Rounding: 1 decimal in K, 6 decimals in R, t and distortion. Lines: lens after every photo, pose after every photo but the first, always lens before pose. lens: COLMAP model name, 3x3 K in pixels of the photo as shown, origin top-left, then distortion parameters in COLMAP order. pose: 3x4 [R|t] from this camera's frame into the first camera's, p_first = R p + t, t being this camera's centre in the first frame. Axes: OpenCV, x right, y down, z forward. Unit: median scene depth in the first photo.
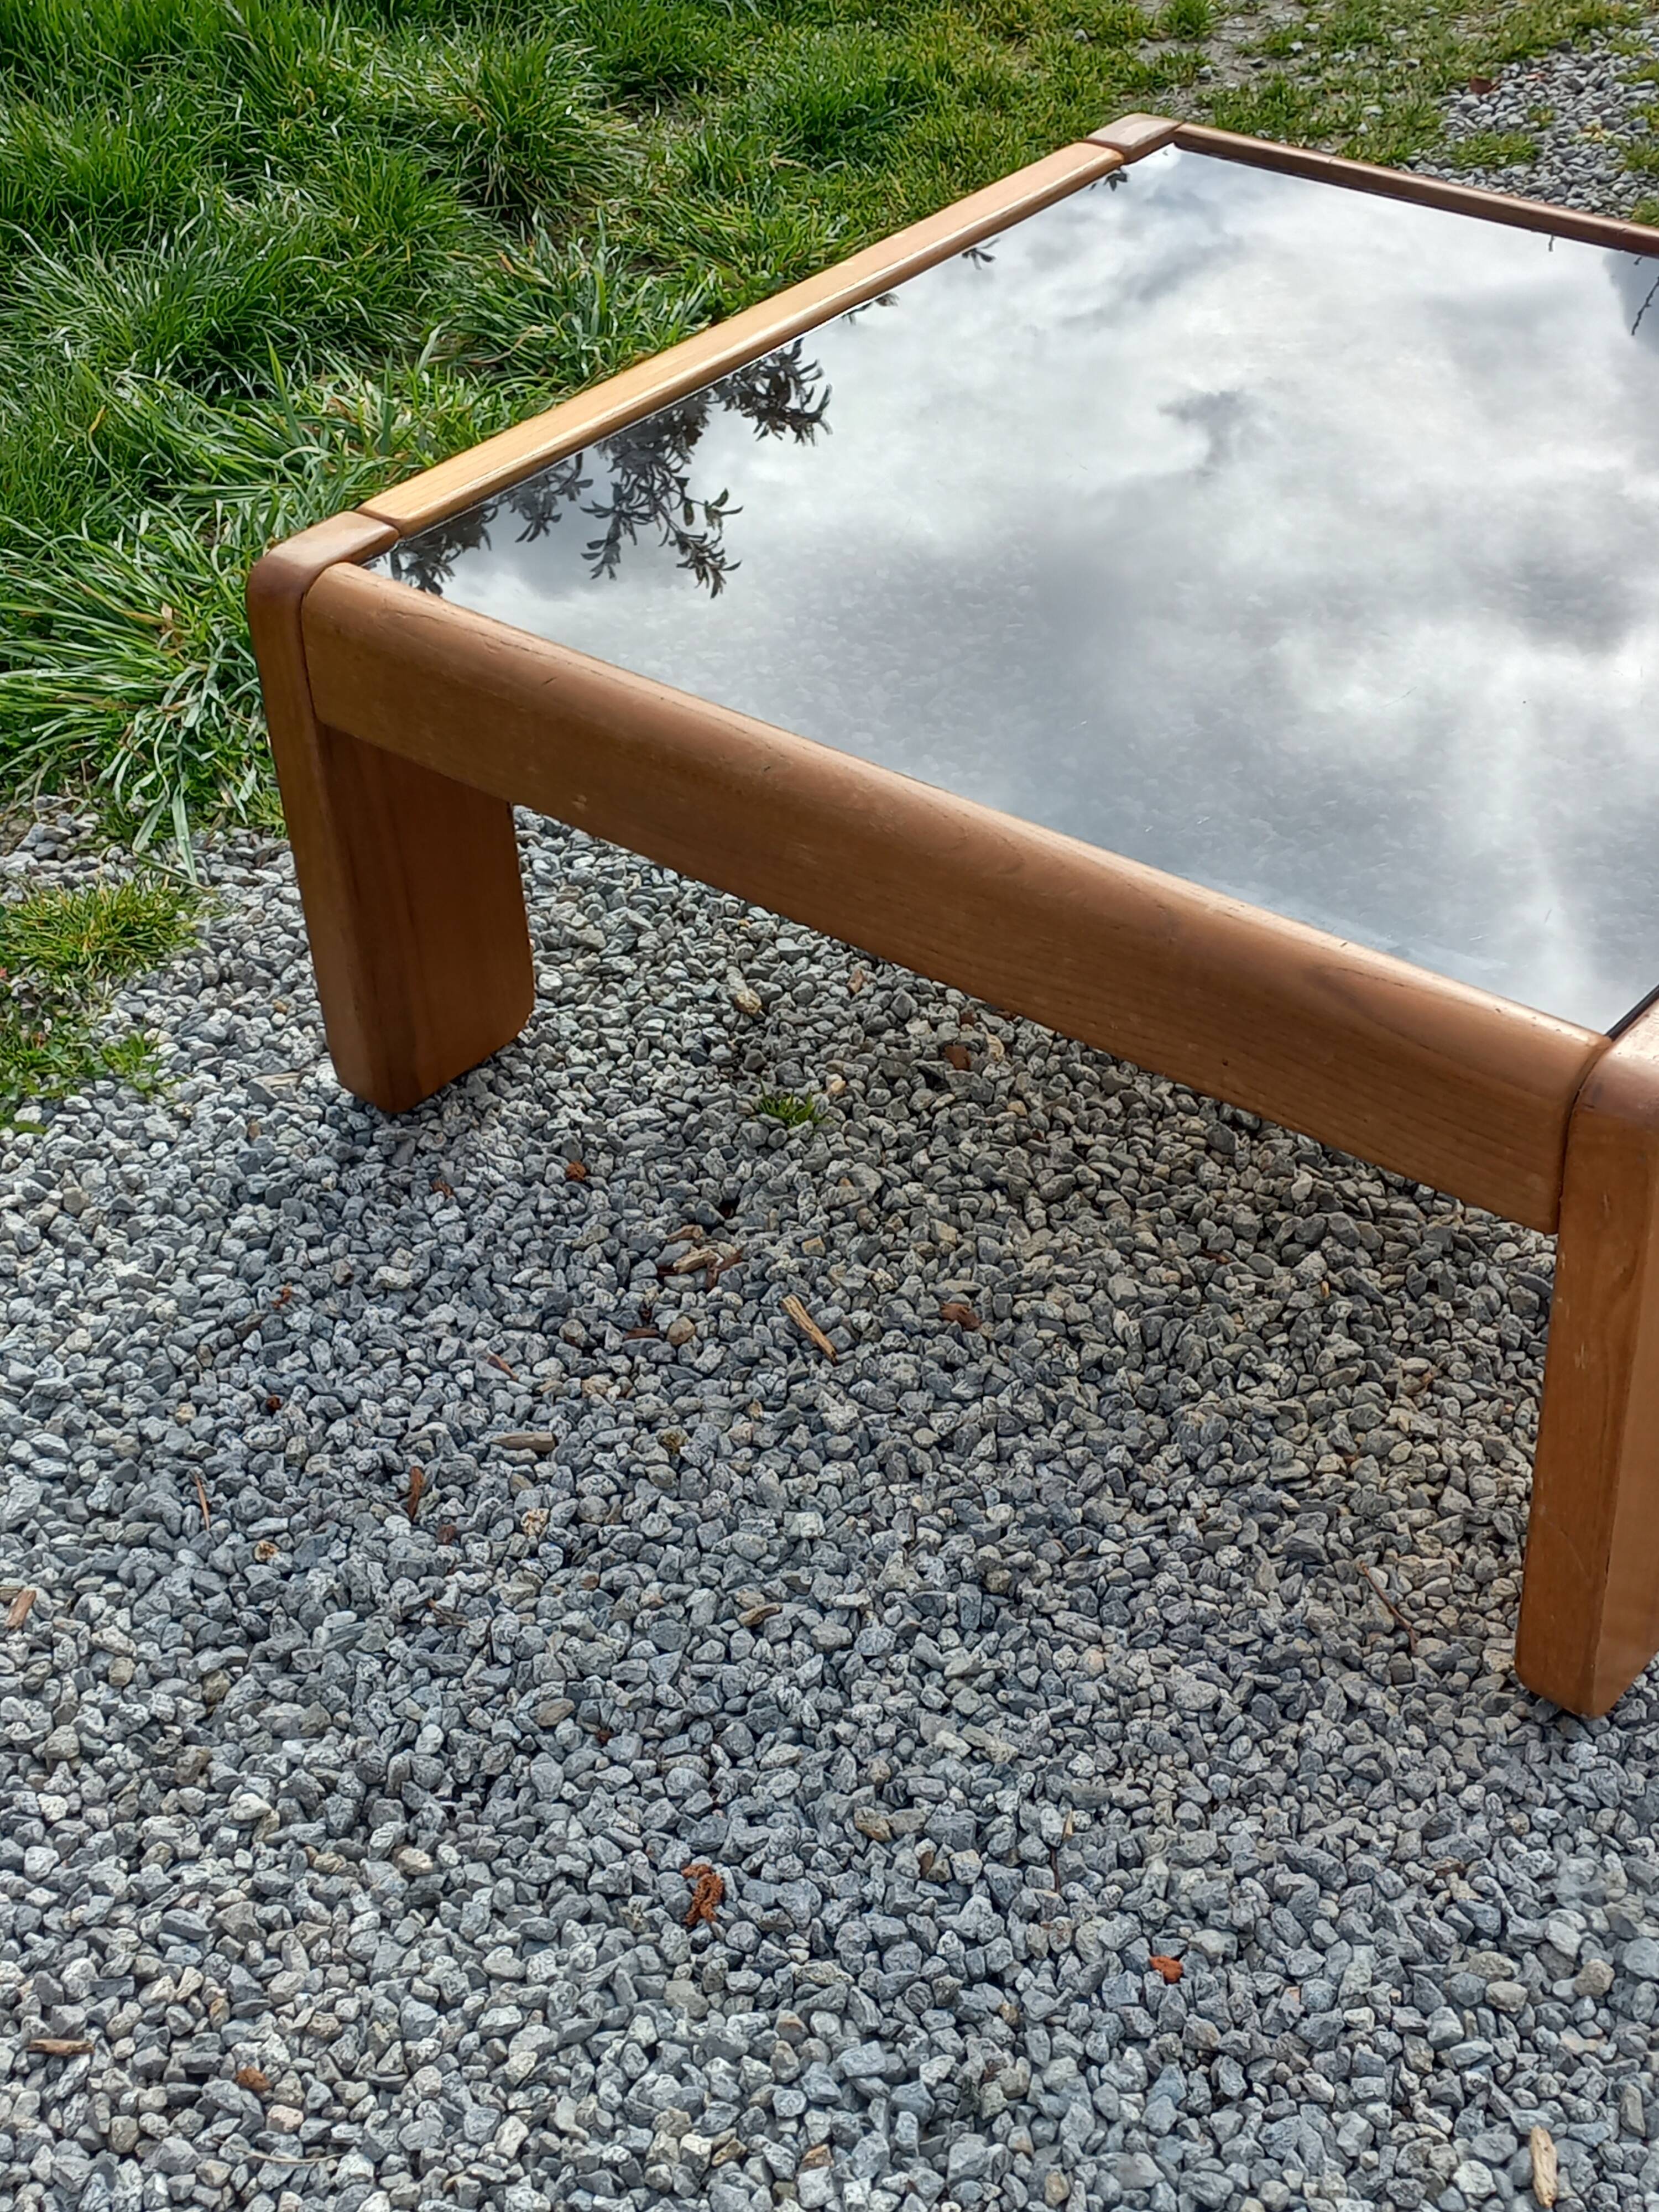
lens RADIAL K [[3124.9, 0, 842.6], [0, 3124.9, 1126.2], [0, 0, 1]] dist [0.084804, 0.000000]
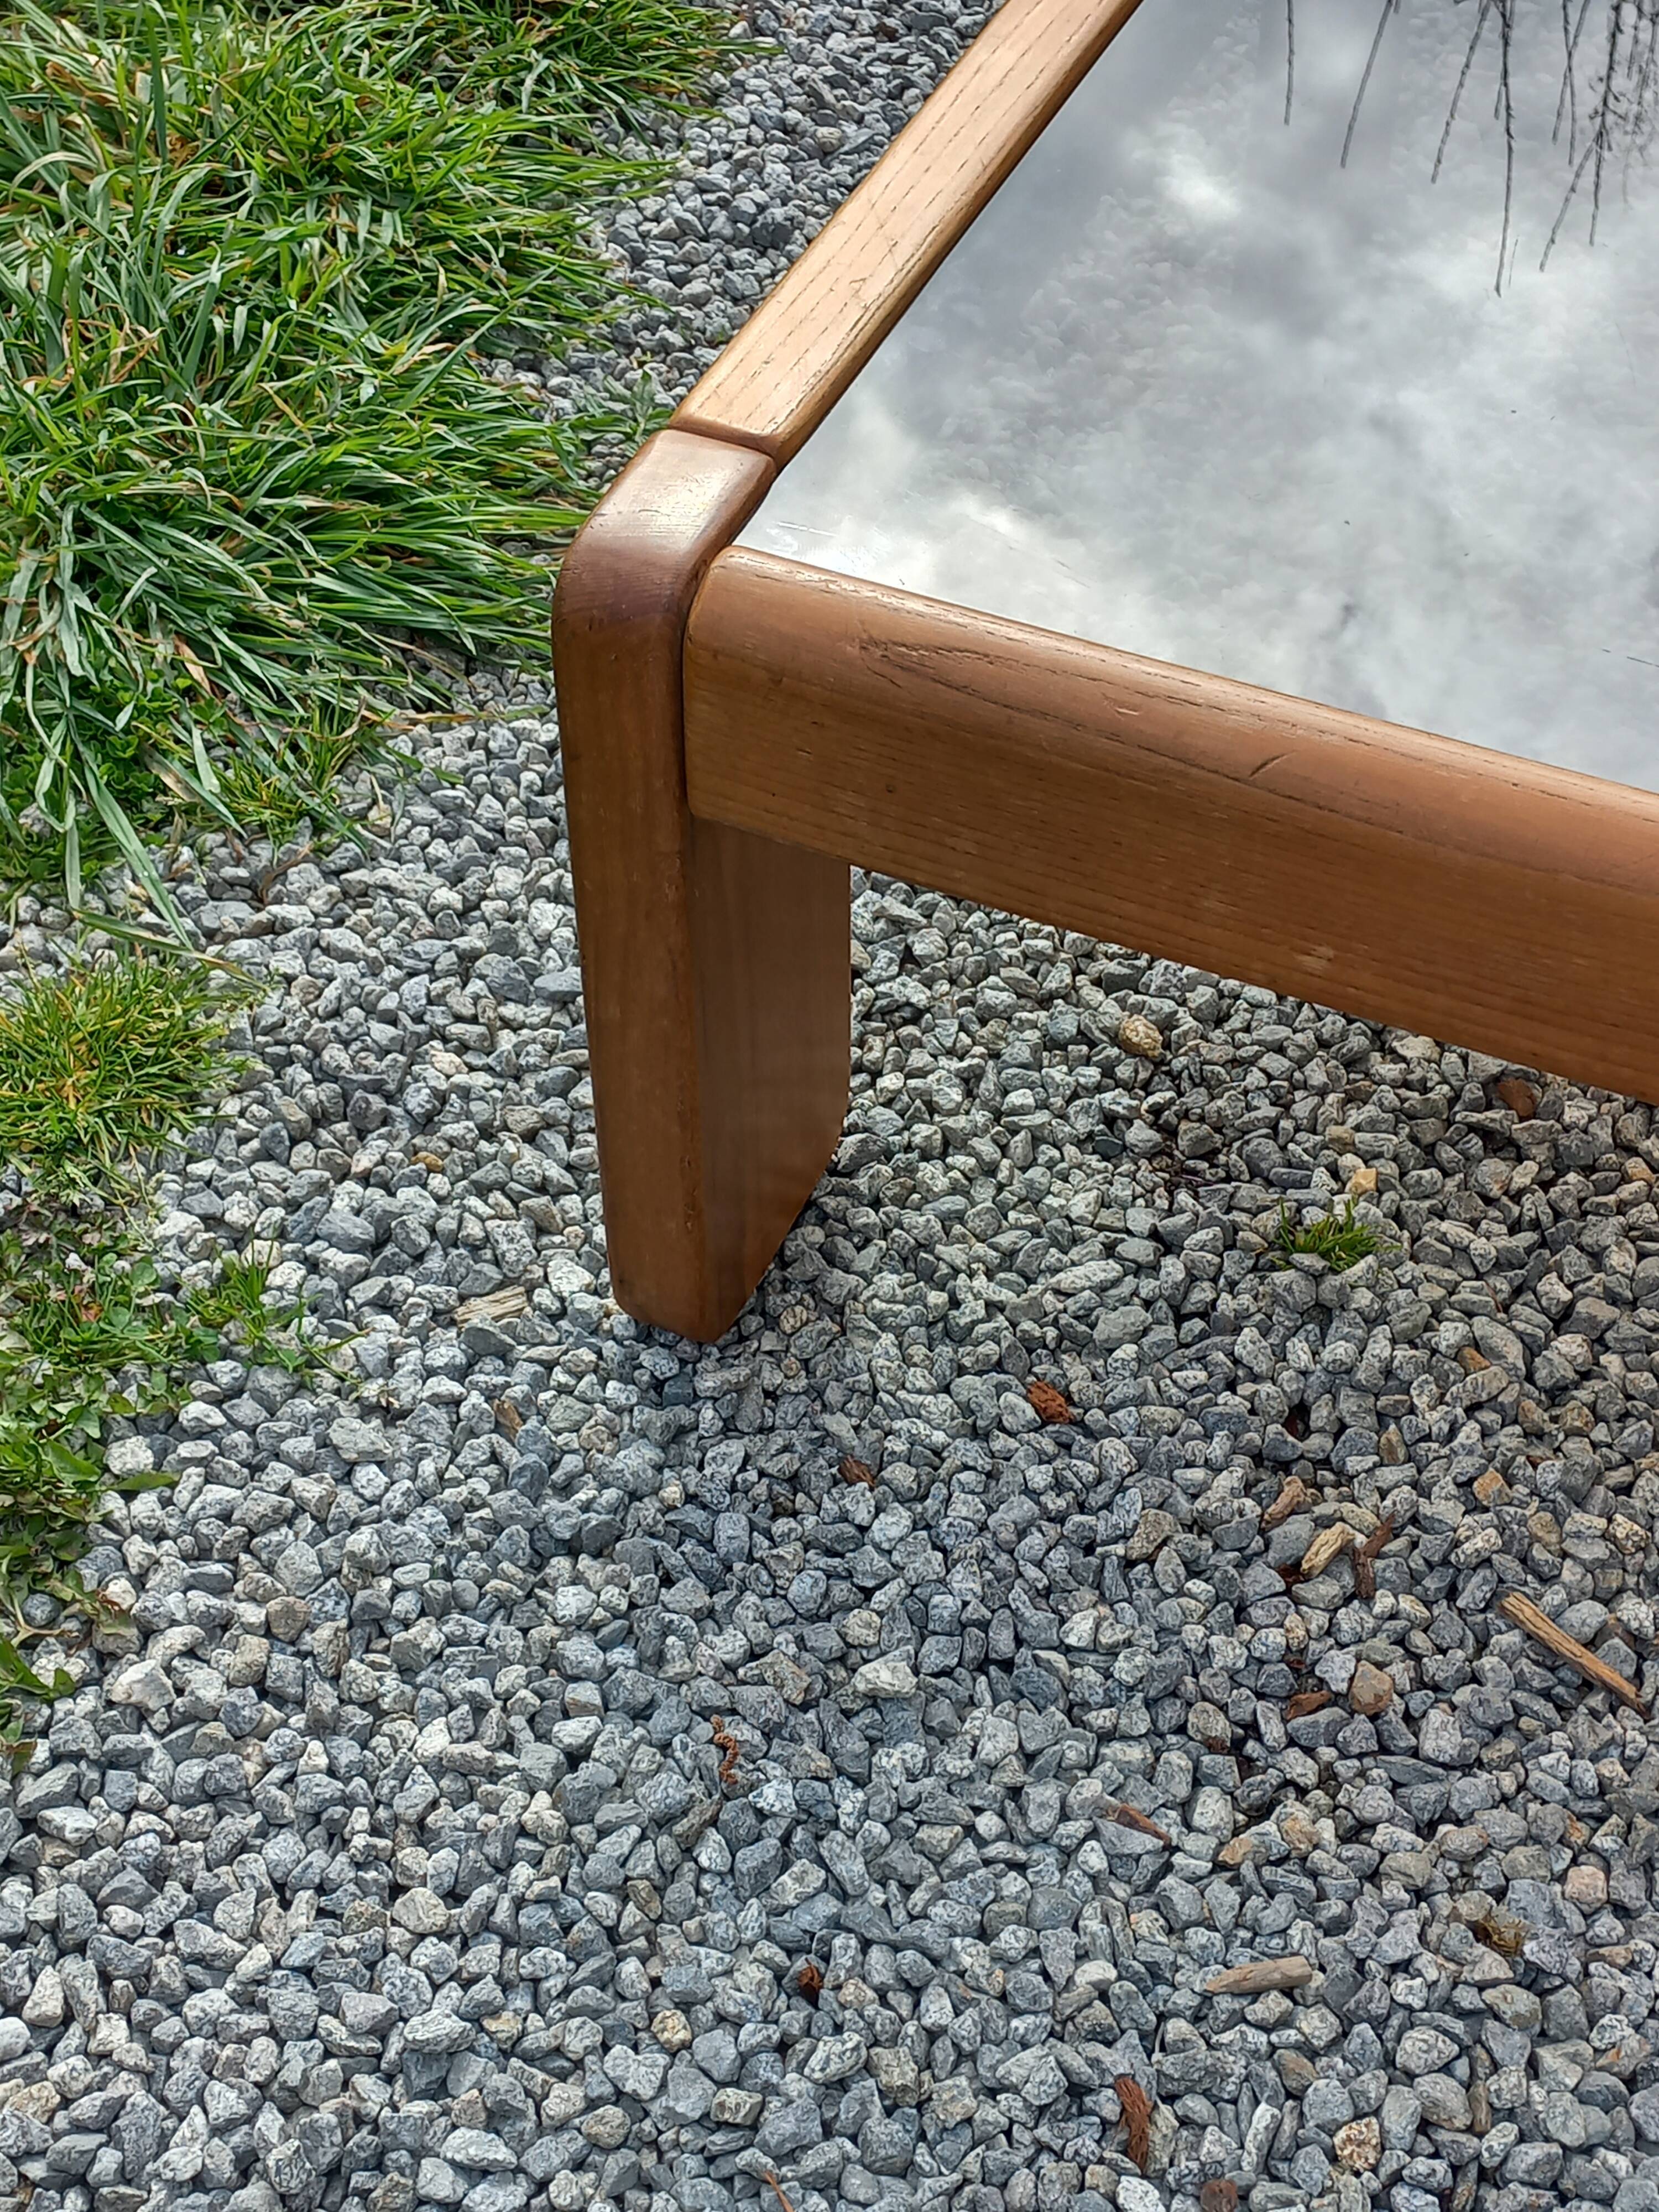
lens RADIAL K [[3124.9, 0, 829.4], [0, 3124.9, 1104.5], [0, 0, 1]] dist [0.084804, 0.000000]
pose [[0.962348, -0.166961, 0.214501, -0.276244], [0.127791, 0.974376, 0.185096, -0.182228], [-0.239908, -0.150715, 0.959025, 0.446486]]
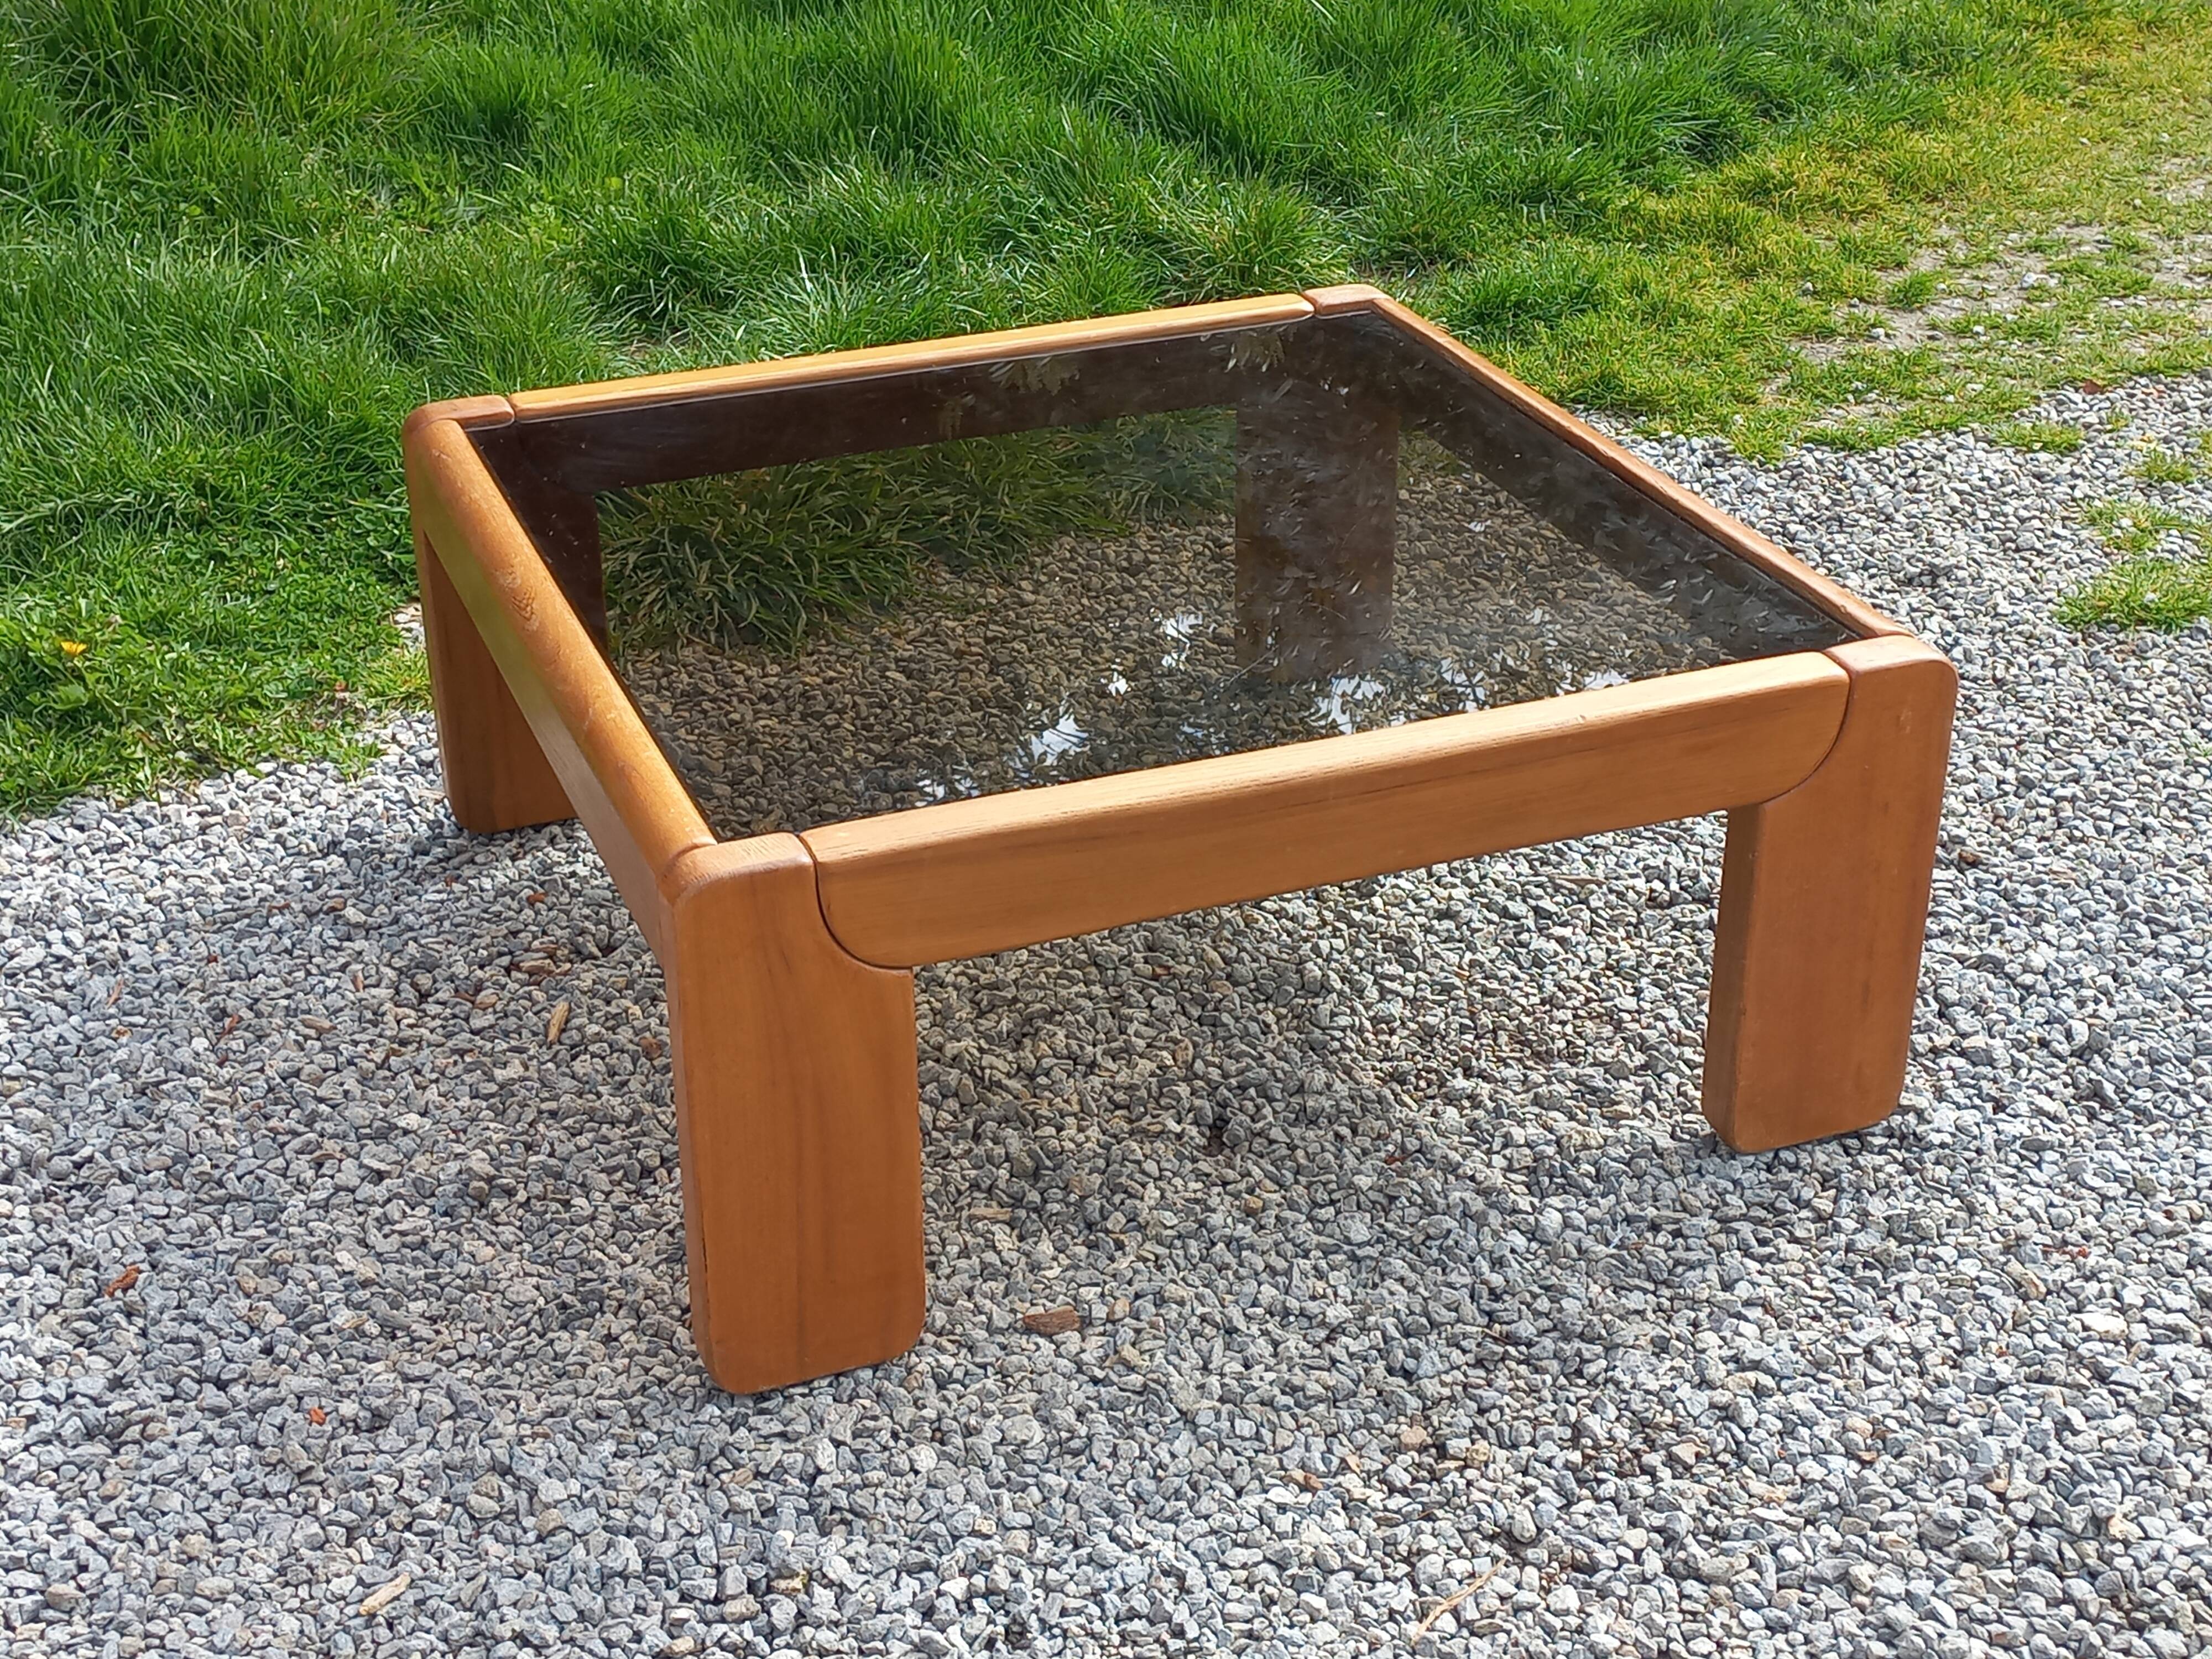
lens RADIAL K [[3124.9, 0, 1098.6], [0, 3124.9, 822.4], [0, 0, 1]] dist [0.084804, 0.000000]
pose [[0.873384, 0.257474, -0.413409, 0.733217], [-0.317586, 0.944622, -0.082629, 0.020078], [0.369241, 0.203460, 0.906788, -0.151313]]
